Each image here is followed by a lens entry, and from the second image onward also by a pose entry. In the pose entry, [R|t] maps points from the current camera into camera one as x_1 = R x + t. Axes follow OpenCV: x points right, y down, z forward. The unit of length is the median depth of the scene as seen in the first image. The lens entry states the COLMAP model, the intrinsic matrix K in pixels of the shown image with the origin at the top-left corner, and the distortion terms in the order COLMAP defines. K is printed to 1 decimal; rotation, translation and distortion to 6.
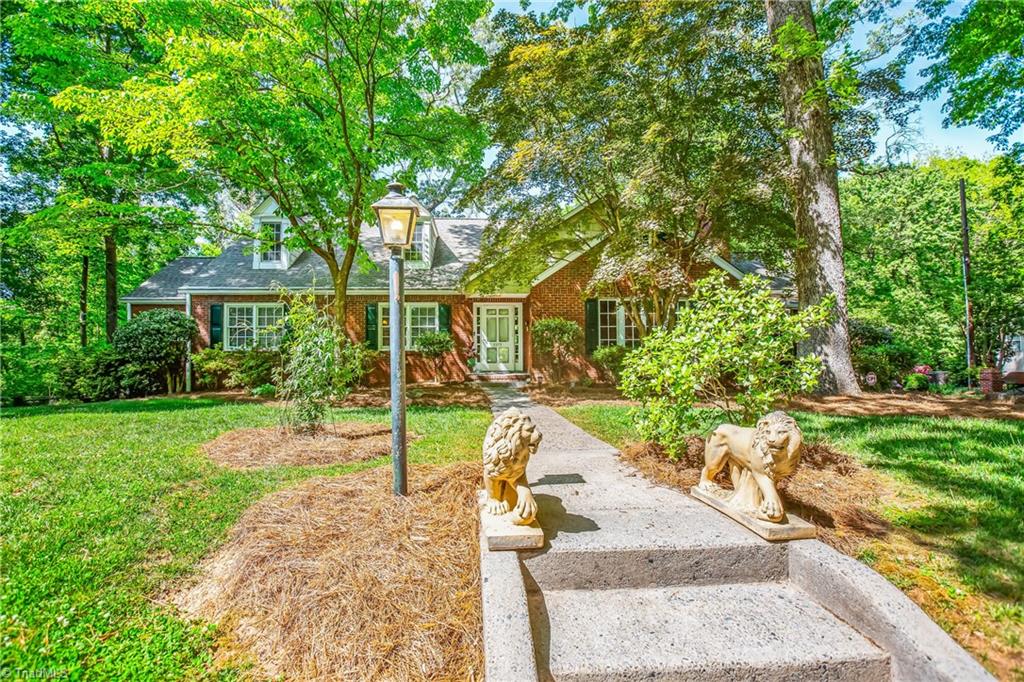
lens RADIAL K [[462.8, 0, 512.0], [0, 462.8, 341.0], [0, 0, 1]] dist [-0.001450, -0.000209]
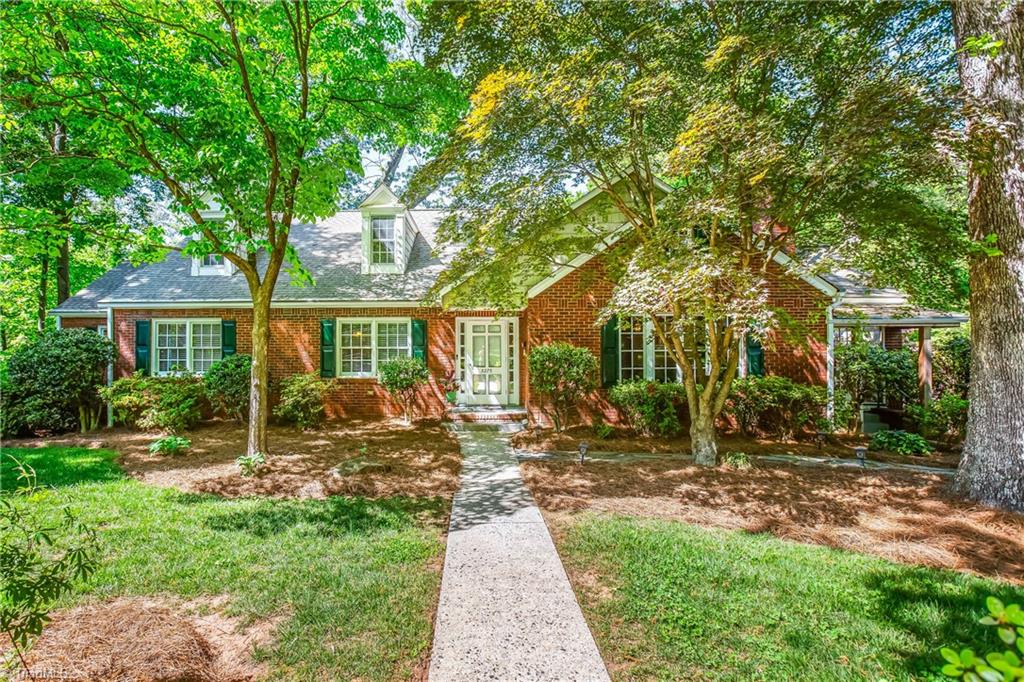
lens RADIAL K [[504.1, 0, 479.2], [0, 504.1, 340.5], [0, 0, 1]] dist [0.003011, 0.001118]
pose [[0.996924, 0.000224, -0.078374, 0.023045], [-0.000405, 0.999997, -0.002294, -0.041985], [0.078373, 0.002319, 0.996921, 0.156735]]
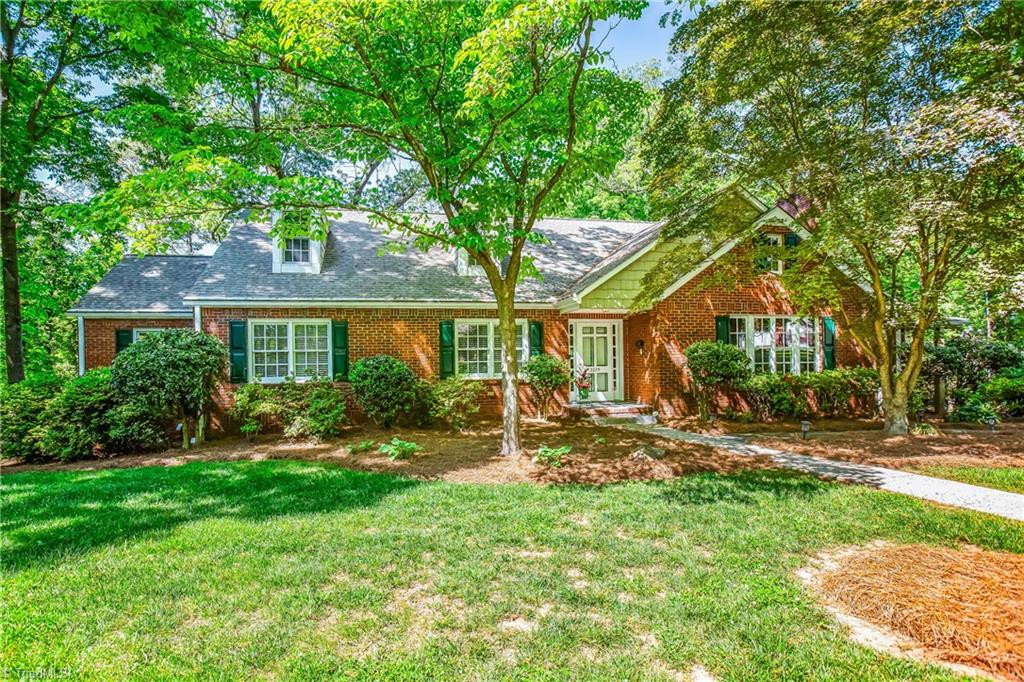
lens RADIAL K [[504.6, 0, 512.0], [0, 504.6, 341.0], [0, 0, 1]] dist [-0.022978, 0.000032]
pose [[0.983962, -0.004407, 0.178322, -0.349620], [0.006631, 0.999907, -0.011878, -0.034424], [-0.178253, 0.012870, 0.983901, 0.136956]]
